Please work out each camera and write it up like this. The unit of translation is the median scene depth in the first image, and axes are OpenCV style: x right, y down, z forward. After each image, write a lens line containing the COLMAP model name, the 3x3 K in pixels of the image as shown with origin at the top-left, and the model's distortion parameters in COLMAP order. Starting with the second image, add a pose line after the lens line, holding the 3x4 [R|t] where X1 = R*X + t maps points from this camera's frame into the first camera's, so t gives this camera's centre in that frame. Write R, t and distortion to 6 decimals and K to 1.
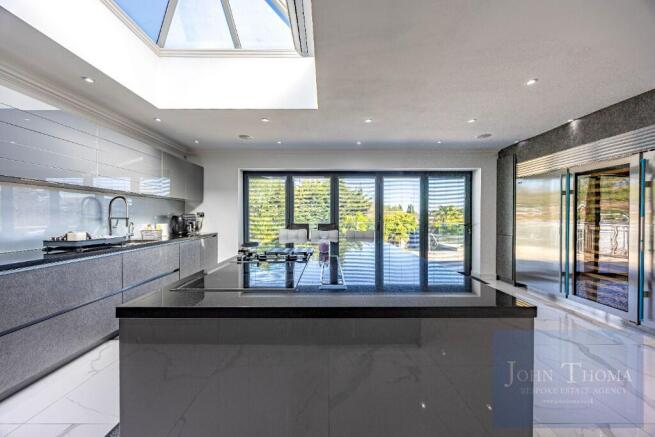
lens RADIAL K [[248.7, 0, 329.6], [0, 248.7, 218.2], [0, 0, 1]] dist [-0.003583, -0.000247]
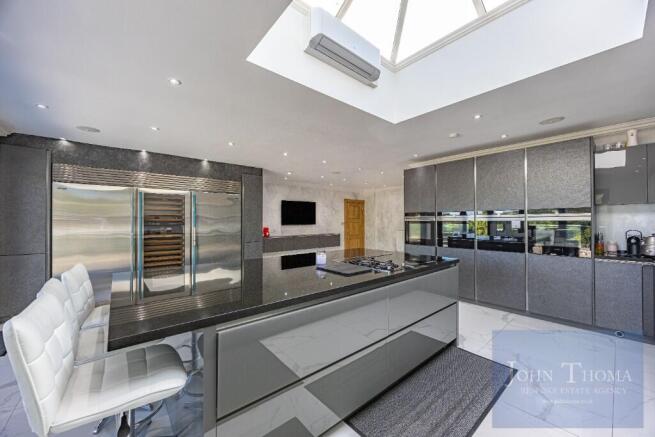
lens RADIAL K [[248.7, 0, 327.4], [0, 248.7, 221.3], [0, 0, 1]] dist [-0.003583, -0.000247]
pose [[-0.640243, 0.009049, 0.768119, -0.436927], [0.007714, 0.999956, -0.005351, -0.017819], [-0.768133, 0.002499, -0.640285, 0.821870]]
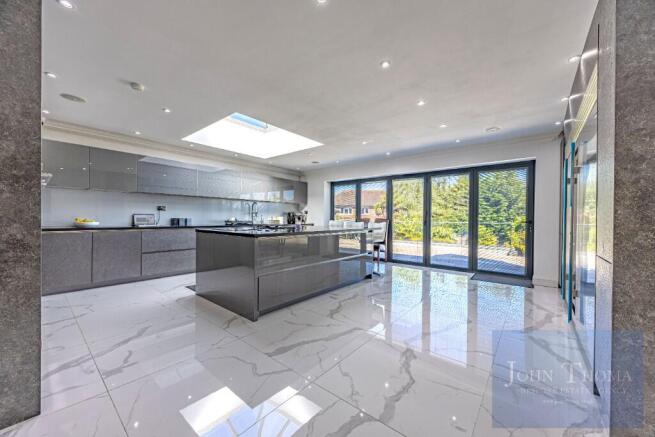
lens RADIAL K [[248.7, 0, 329.4], [0, 248.7, 218.6], [0, 0, 1]] dist [-0.003583, -0.000247]
pose [[0.764063, 0.010323, -0.645059, 0.678017], [-0.013678, 0.999906, -0.000200, 0.027571], [0.644996, 0.008976, 0.764133, -0.136208]]
